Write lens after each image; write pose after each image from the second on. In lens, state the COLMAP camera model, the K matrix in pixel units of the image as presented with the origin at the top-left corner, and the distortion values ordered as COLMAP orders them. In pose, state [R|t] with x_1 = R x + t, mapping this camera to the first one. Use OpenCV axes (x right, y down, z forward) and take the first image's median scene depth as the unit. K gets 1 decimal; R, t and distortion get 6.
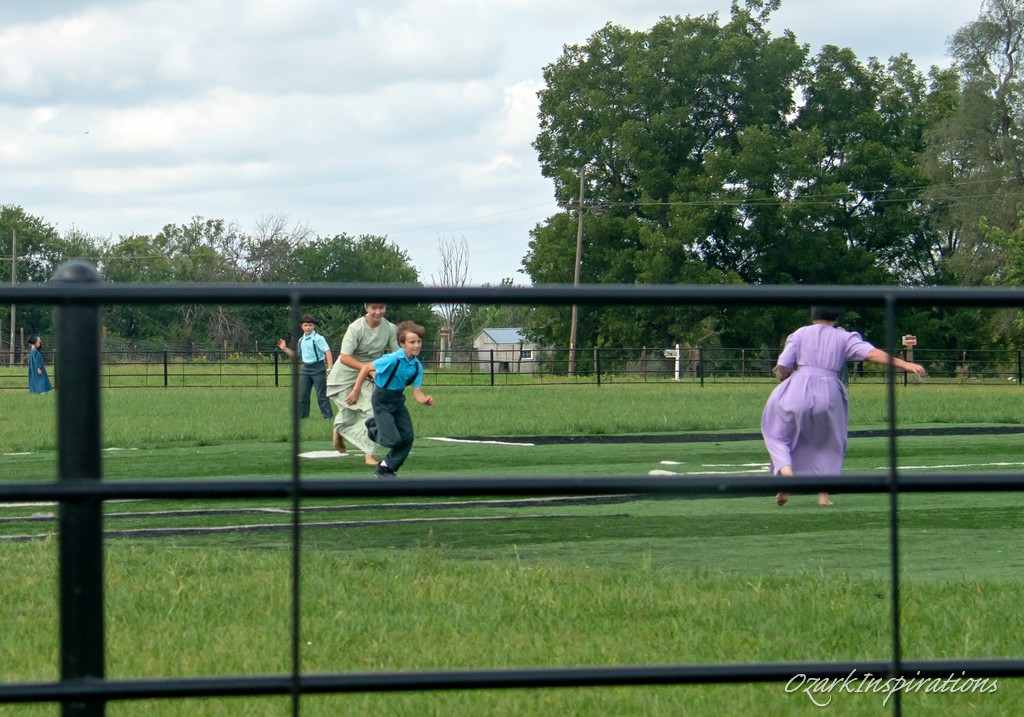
lens RADIAL K [[1346.9, 0, 512.0], [0, 1346.9, 324.3], [0, 0, 1]] dist [-0.007513, 0.020455]
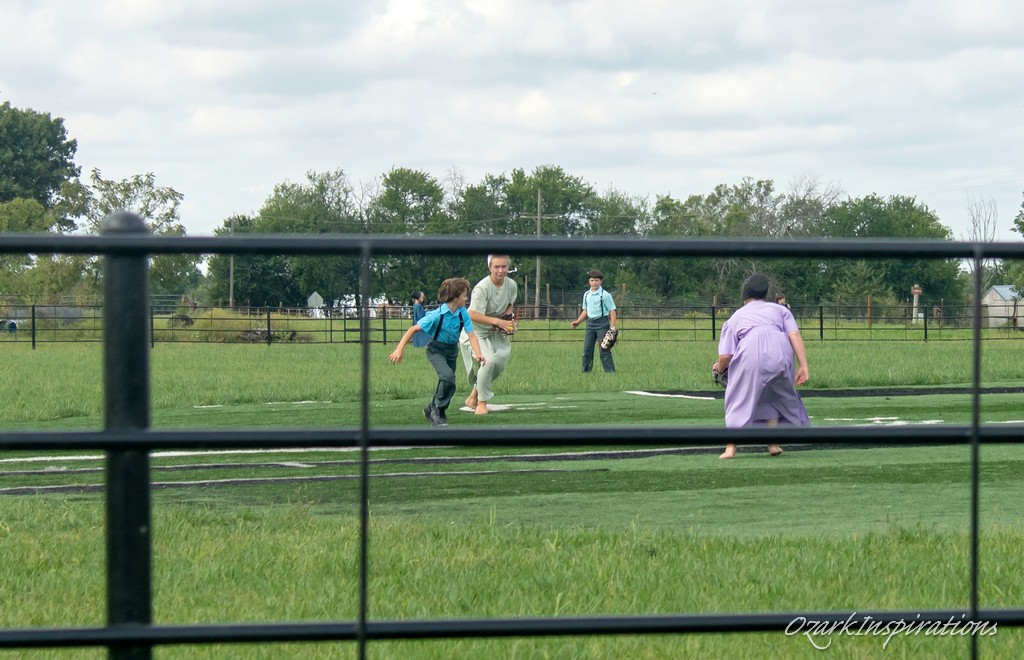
lens RADIAL K [[1322.9, 0, 512.0], [0, 1322.9, 330.0], [0, 0, 1]] dist [-0.028631, 0.026907]
pose [[0.999988, 0.002363, -0.004340, -0.398290], [-0.002204, 0.999335, 0.036390, 0.001361], [0.004423, -0.036380, 0.999328, -0.026940]]
